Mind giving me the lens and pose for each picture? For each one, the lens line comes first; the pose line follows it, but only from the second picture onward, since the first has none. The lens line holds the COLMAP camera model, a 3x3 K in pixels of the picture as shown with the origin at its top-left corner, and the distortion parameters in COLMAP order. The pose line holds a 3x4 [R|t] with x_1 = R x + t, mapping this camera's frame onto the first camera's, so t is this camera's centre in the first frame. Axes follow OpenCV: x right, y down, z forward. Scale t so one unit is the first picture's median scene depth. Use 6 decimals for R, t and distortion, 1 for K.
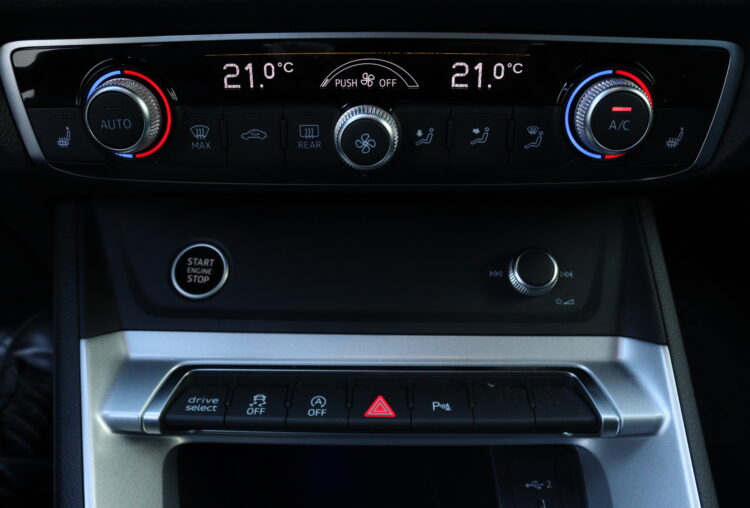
lens RADIAL K [[627.8, 0, 373.5], [0, 627.8, 257.1], [0, 0, 1]] dist [-0.167458, 0.132784]
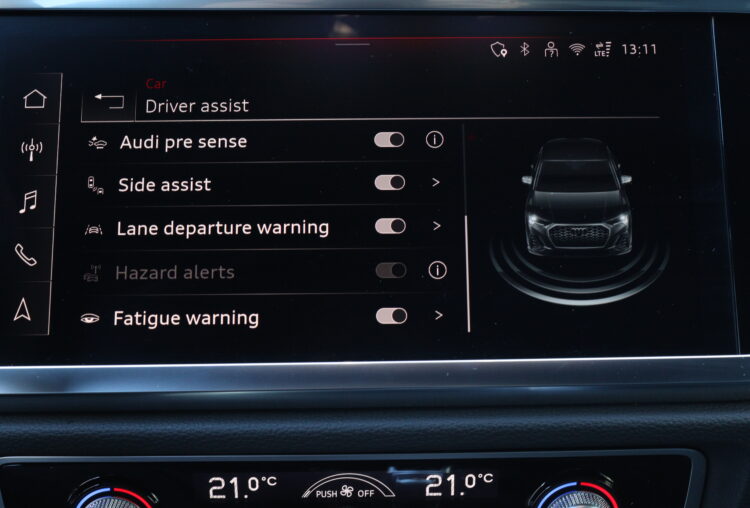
lens RADIAL K [[1209.5, 0, 381.0], [0, 1209.5, 253.3], [0, 0, 1]] dist [0.017571, 0.000000]
pose [[0.999575, -0.011701, 0.026688, -0.001513], [0.015241, 0.990511, -0.136585, -0.405655], [-0.024837, 0.136934, 0.990269, -1.109614]]
